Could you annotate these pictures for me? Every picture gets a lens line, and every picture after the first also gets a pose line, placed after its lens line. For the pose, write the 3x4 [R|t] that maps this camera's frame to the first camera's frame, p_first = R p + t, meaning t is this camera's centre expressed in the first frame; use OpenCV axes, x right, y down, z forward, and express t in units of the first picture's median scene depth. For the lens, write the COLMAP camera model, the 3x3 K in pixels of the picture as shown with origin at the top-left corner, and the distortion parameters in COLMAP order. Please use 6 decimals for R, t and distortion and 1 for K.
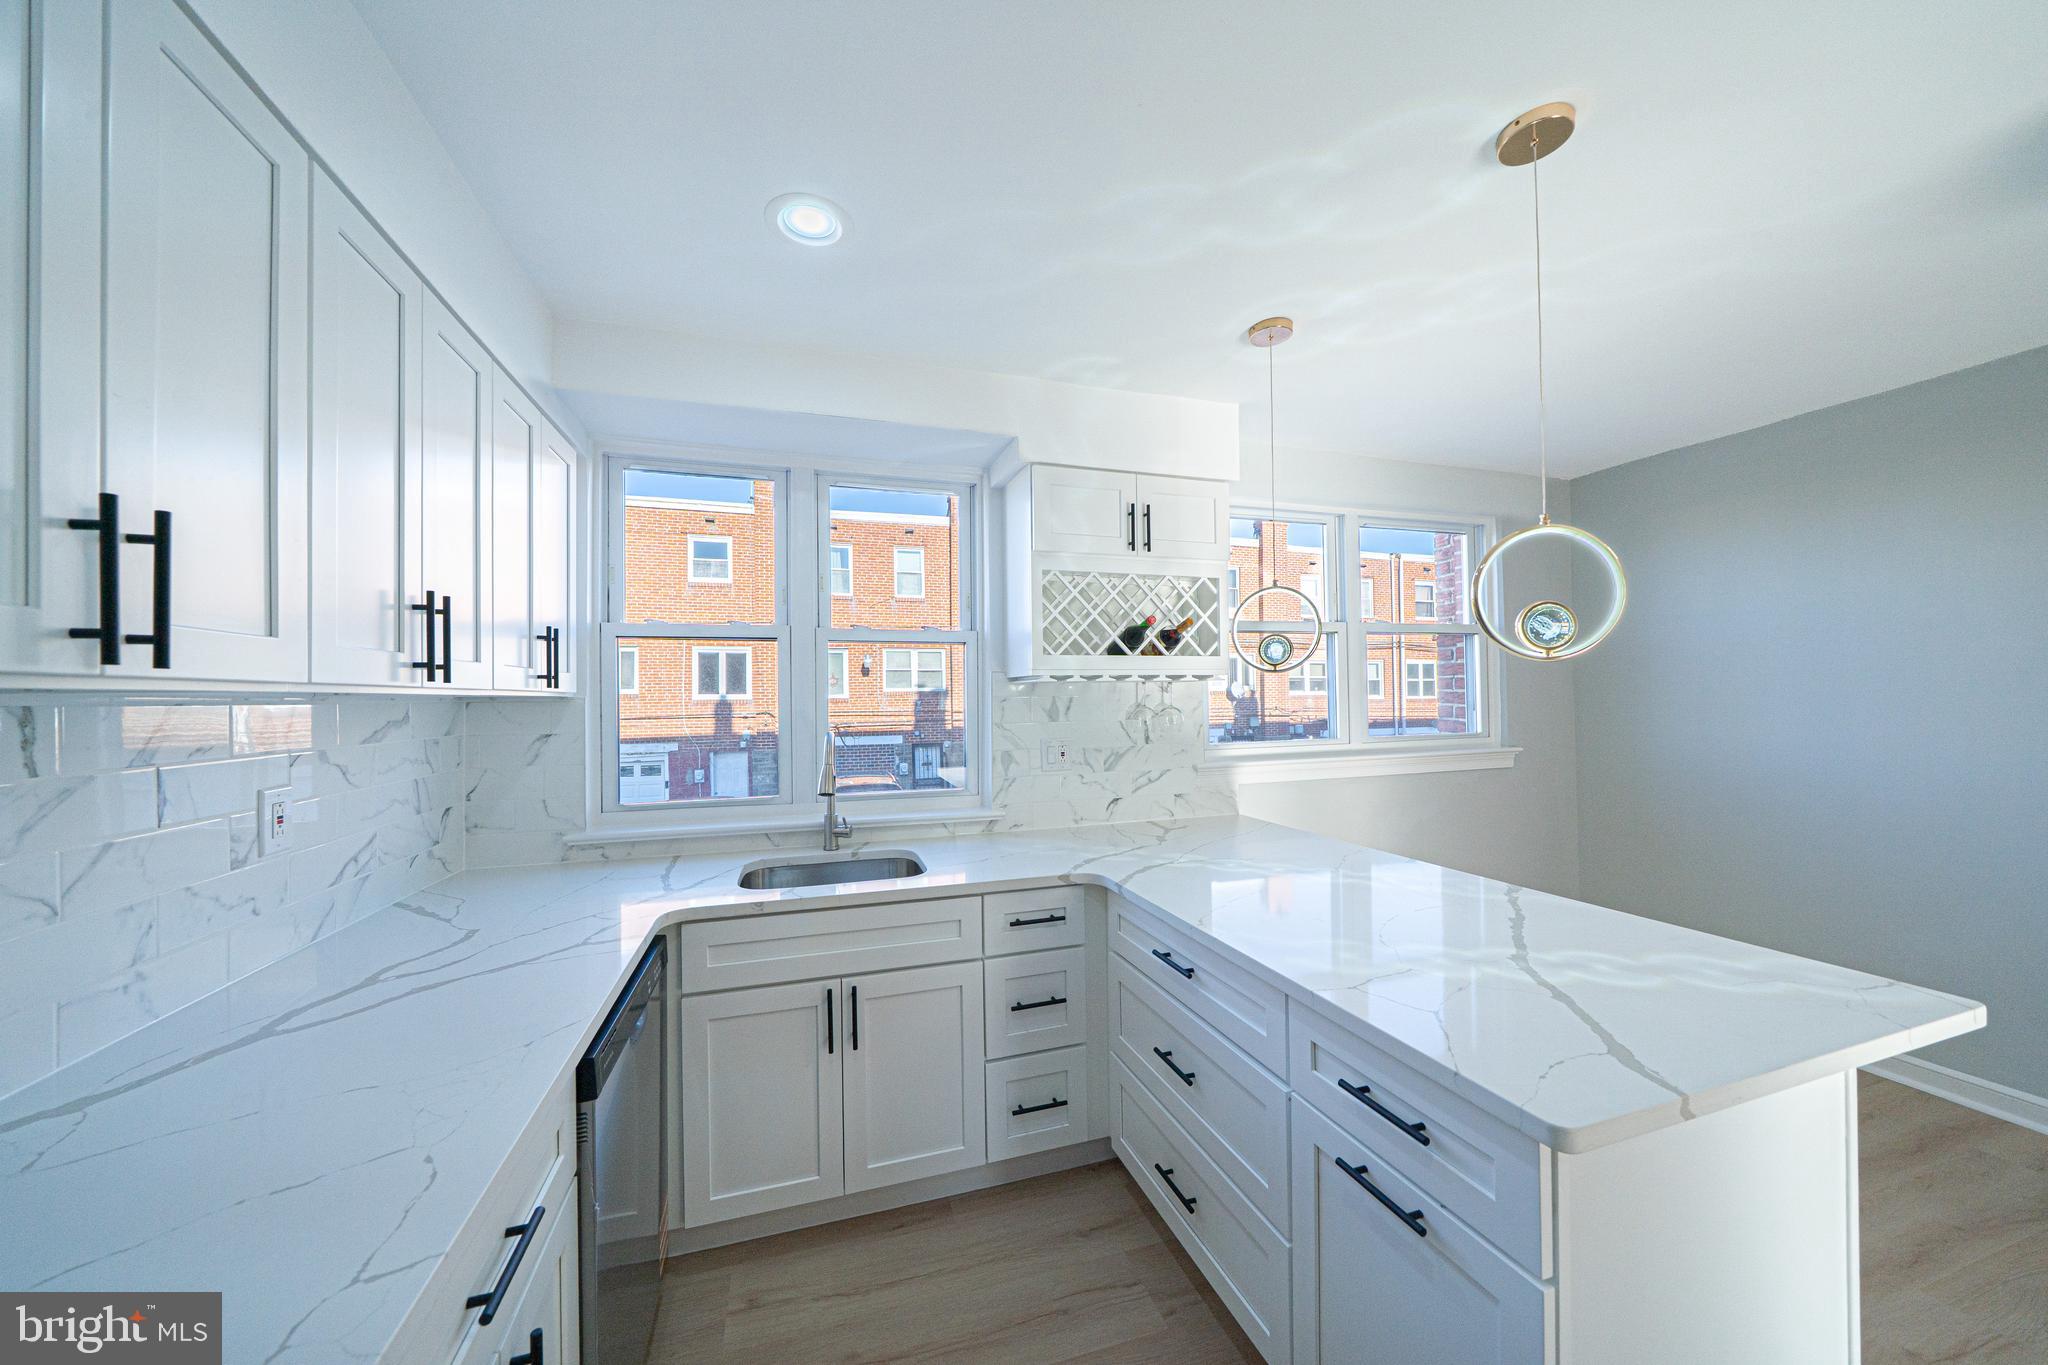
lens RADIAL K [[695.7, 0, 1015.3], [0, 695.7, 692.8], [0, 0, 1]] dist [-0.007992, 0.000275]
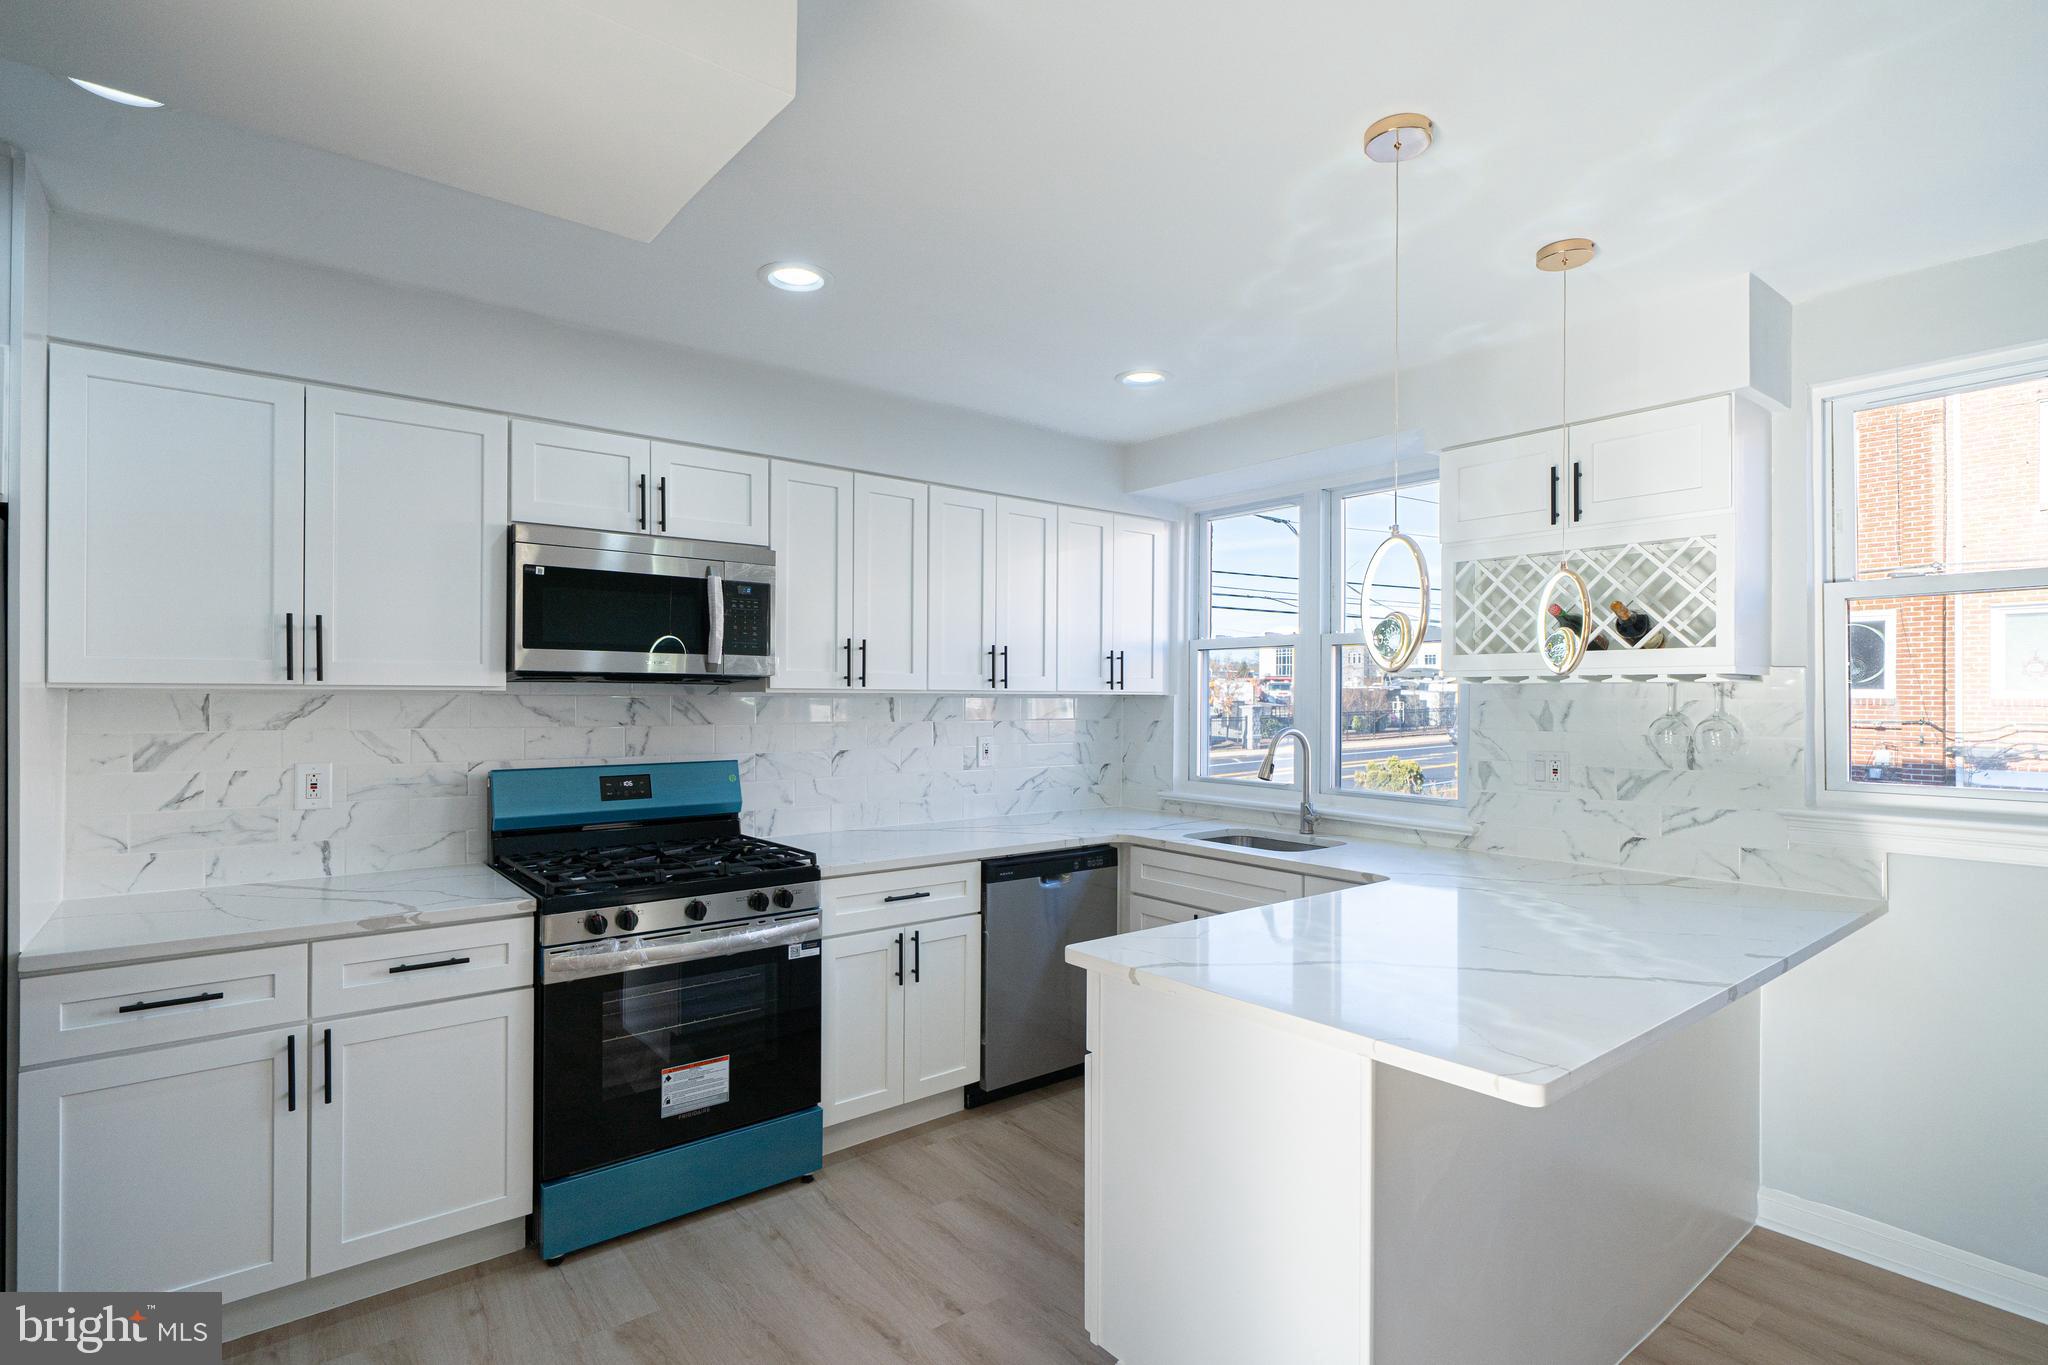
lens RADIAL K [[993.4, 0, 1011.7], [0, 993.4, 694.4], [0, 0, 1]] dist [-0.002583, 0.001268]
pose [[0.355324, 0.011175, -0.934677, 1.059868], [-0.001829, 0.999935, 0.011259, -0.016050], [0.934742, -0.002291, 0.355321, -0.013445]]
